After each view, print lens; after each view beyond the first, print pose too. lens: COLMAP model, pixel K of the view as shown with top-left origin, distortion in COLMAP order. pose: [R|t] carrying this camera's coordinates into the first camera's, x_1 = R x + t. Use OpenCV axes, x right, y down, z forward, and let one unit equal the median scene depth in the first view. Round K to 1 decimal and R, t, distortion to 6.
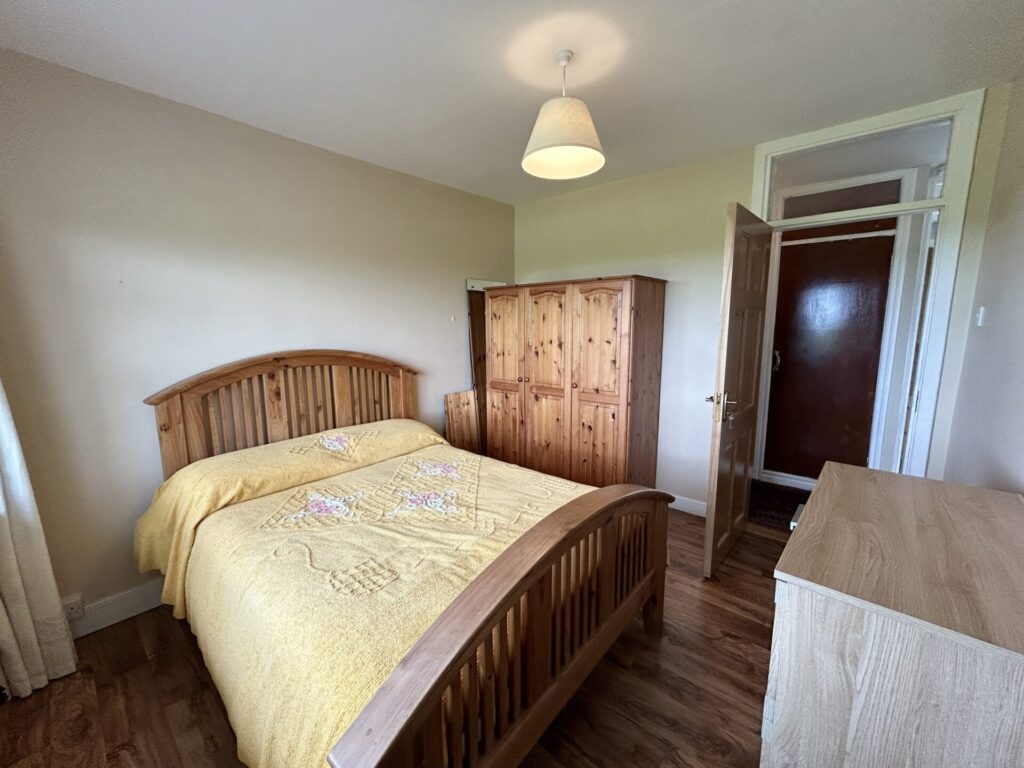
lens RADIAL K [[412.9, 0, 514.0], [0, 412.9, 386.1], [0, 0, 1]] dist [-0.001773, 0.001495]
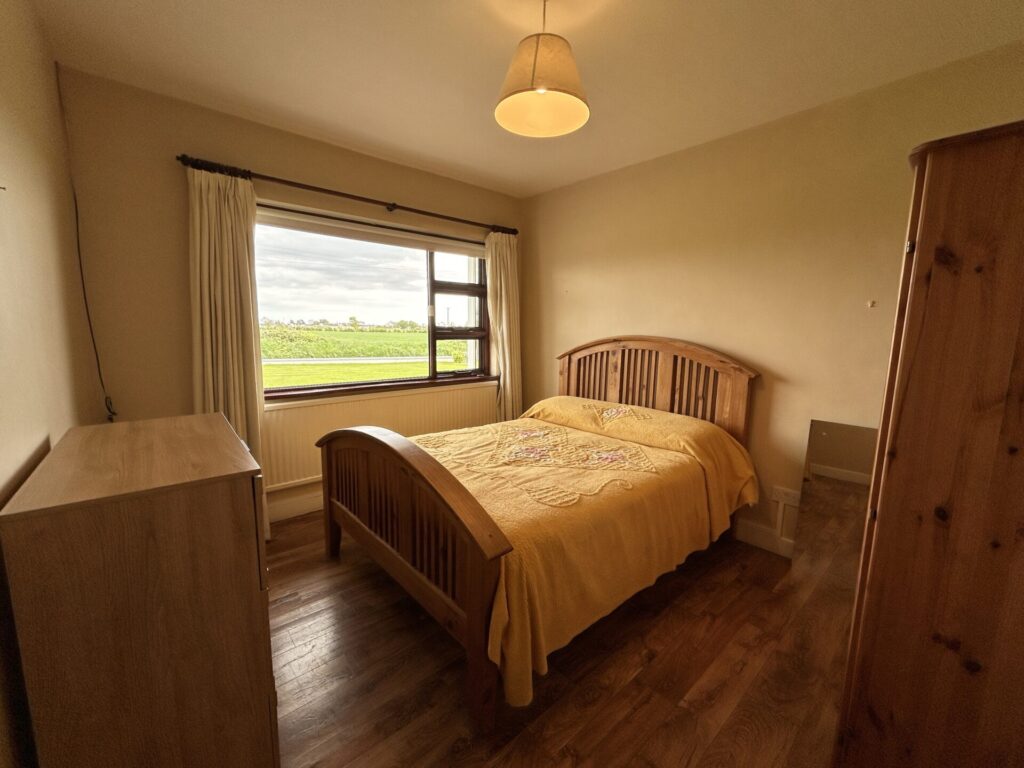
lens RADIAL K [[412.9, 0, 513.5], [0, 412.9, 380.1], [0, 0, 1]] dist [-0.001773, 0.001495]
pose [[-0.143709, 0.133098, -0.980629, 0.814157], [-0.157704, 0.975171, 0.155469, -0.100444], [0.976973, 0.176991, -0.119151, 0.875688]]
